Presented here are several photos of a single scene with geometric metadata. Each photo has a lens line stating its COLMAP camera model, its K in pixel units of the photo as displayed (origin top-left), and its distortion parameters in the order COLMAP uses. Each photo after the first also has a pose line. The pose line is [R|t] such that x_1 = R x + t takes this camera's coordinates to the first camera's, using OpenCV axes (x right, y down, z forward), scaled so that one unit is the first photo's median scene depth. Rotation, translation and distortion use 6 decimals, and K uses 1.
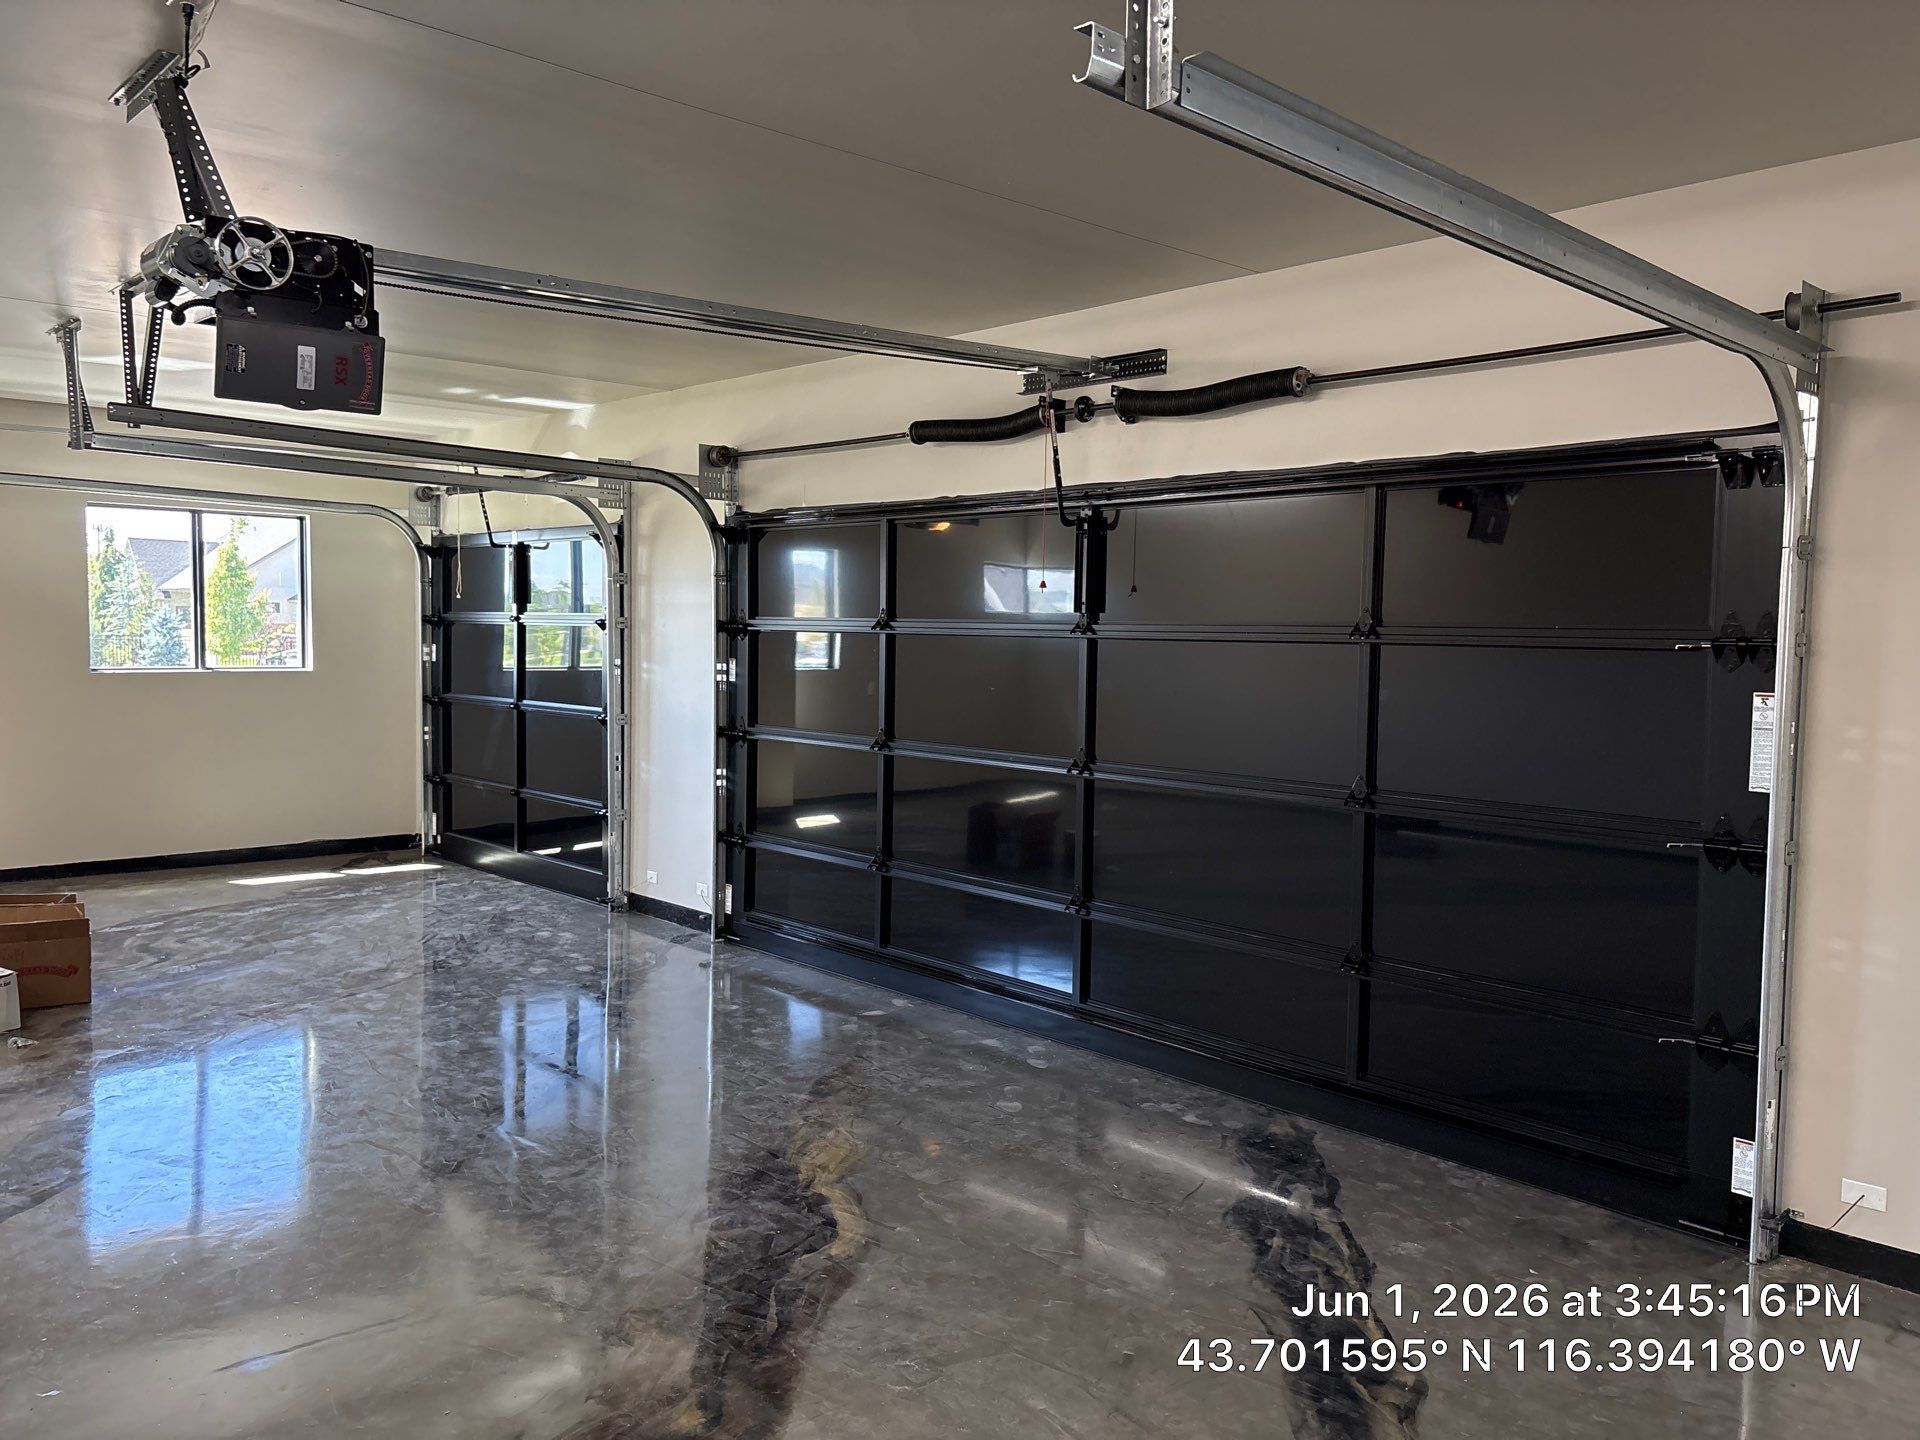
lens RADIAL K [[1437.4, 0, 970.7], [0, 1437.4, 718.9], [0, 0, 1]] dist [0.018805, 0.003302]
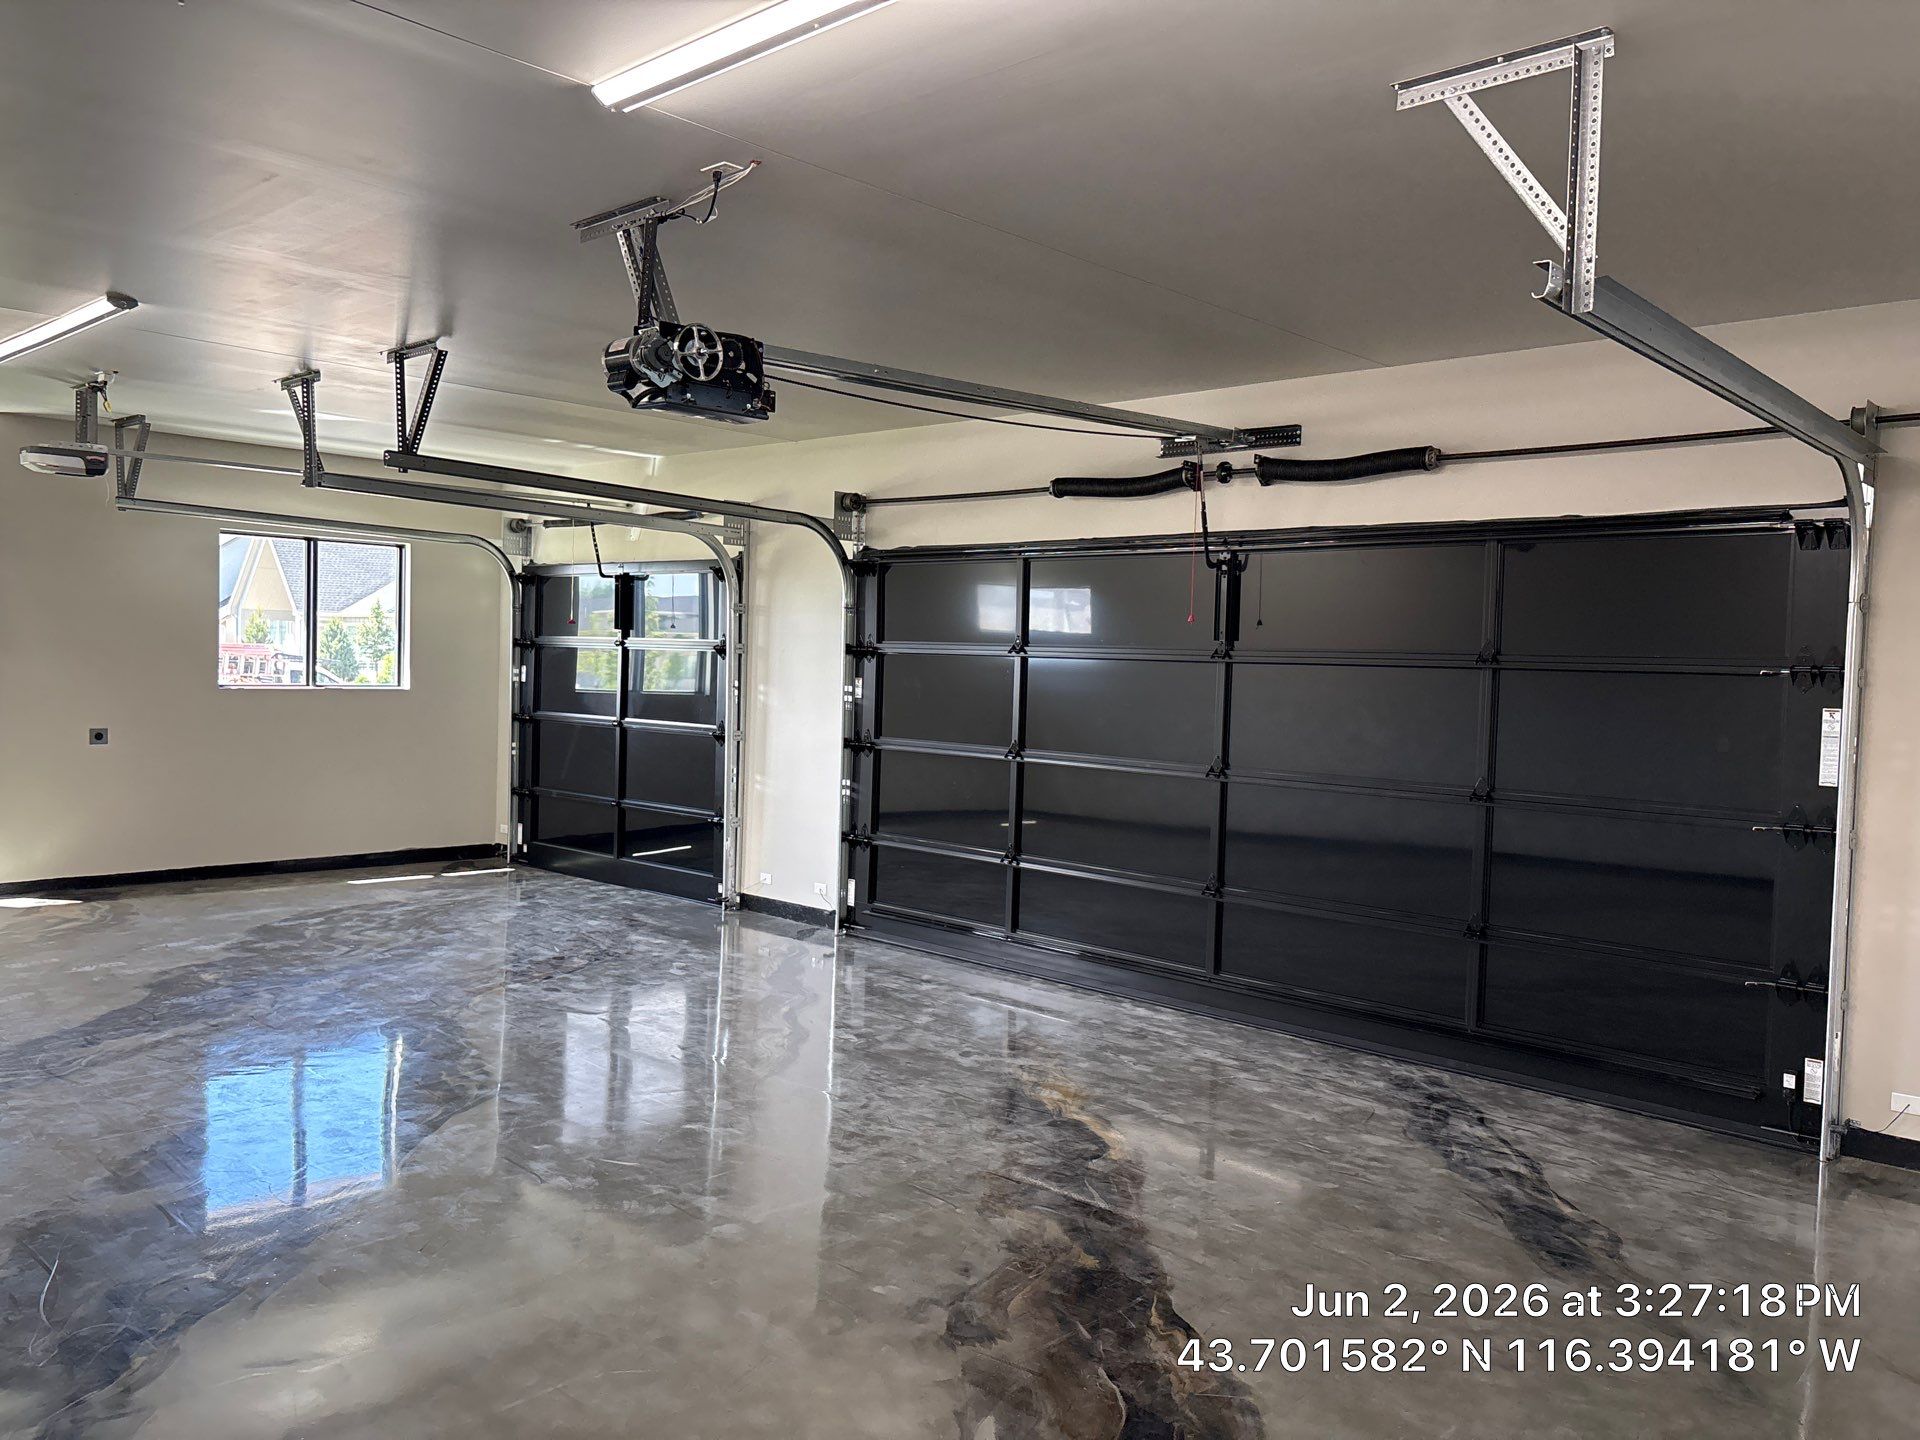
lens RADIAL K [[1441.7, 0, 963.0], [0, 1441.7, 717.4], [0, 0, 1]] dist [0.072368, -0.001218]
pose [[0.996212, 0.004071, 0.086859, -0.185951], [-0.002287, 0.999784, -0.020634, 0.010254], [-0.086925, 0.020357, 0.996007, -0.134186]]
